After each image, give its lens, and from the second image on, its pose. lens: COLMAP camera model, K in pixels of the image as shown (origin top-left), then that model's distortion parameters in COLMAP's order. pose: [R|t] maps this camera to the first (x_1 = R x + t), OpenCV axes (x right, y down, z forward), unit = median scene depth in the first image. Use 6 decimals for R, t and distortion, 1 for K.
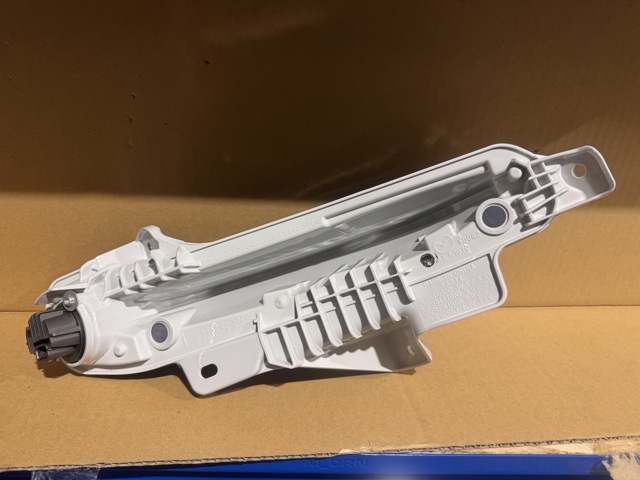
lens RADIAL K [[444.0, 0, 321.9], [0, 444.0, 237.6], [0, 0, 1]] dist [-0.001288, -0.002473]
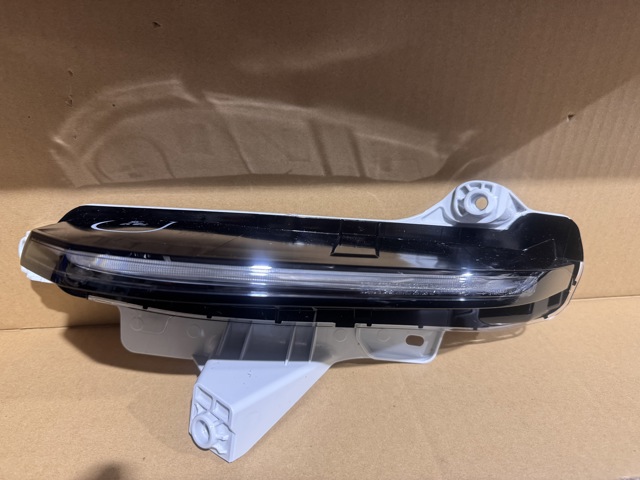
lens RADIAL K [[451.6, 0, 315.6], [0, 451.6, 239.7], [0, 0, 1]] dist [-0.011889, -0.001644]
pose [[0.998628, -0.041602, -0.031811, 0.036765], [0.043417, 0.997331, 0.058701, -0.044675], [0.029284, -0.060002, 0.997769, 0.178697]]
